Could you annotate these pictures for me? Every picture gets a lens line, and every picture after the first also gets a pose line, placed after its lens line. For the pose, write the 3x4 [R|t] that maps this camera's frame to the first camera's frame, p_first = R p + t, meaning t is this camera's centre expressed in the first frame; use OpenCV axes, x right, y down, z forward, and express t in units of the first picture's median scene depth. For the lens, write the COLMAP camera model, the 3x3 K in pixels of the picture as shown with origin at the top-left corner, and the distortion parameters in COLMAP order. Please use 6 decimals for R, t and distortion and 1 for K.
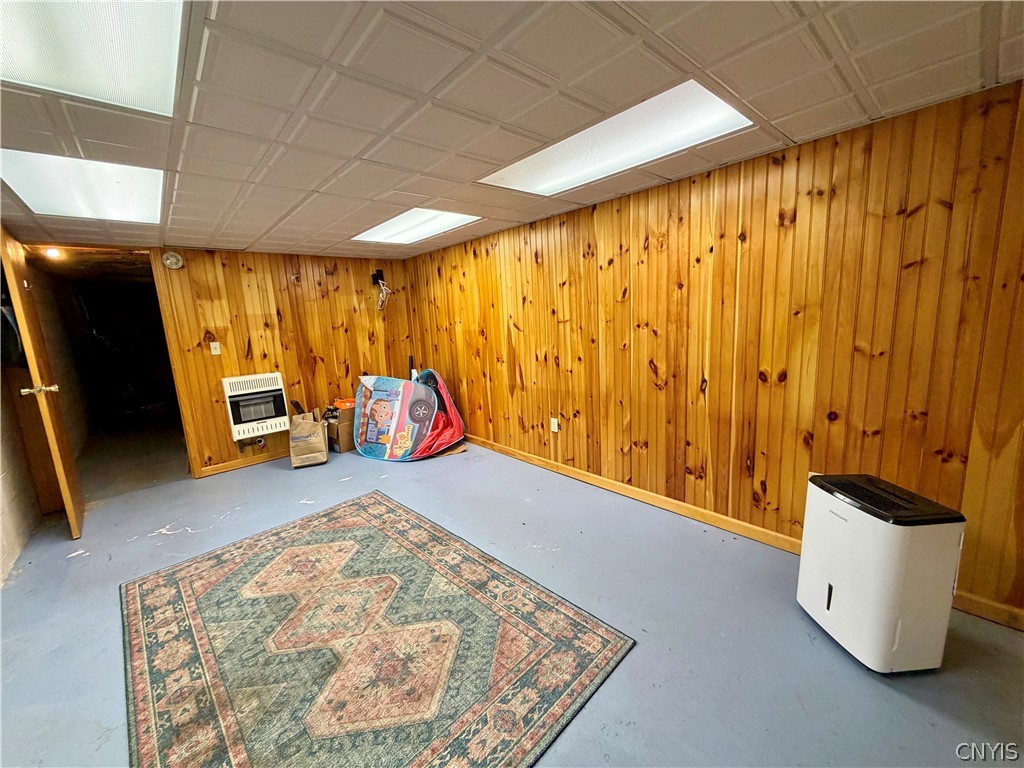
lens RADIAL K [[405.6, 0, 509.4], [0, 405.6, 384.9], [0, 0, 1]] dist [0.000456, 0.000206]
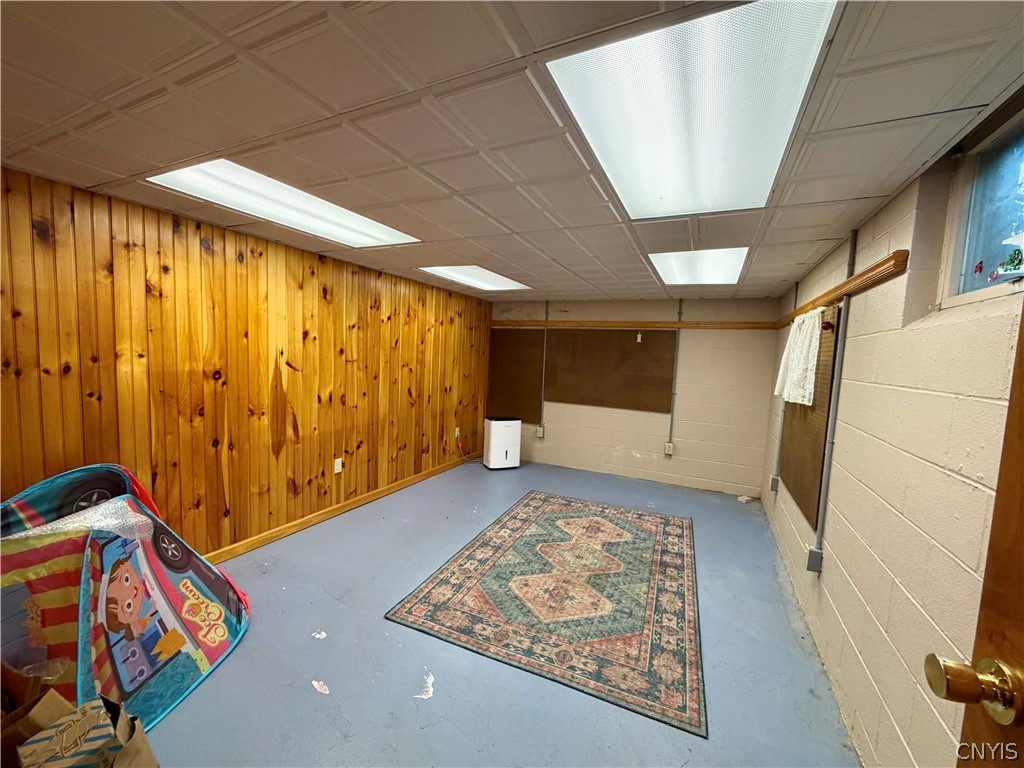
lens RADIAL K [[405.6, 0, 509.4], [0, 405.6, 384.9], [0, 0, 1]] dist [0.000456, 0.000206]
pose [[-0.381979, -0.036660, 0.923443, -1.139490], [0.133915, 0.986472, 0.094555, -0.157575], [-0.914417, 0.159781, -0.371903, 1.158049]]
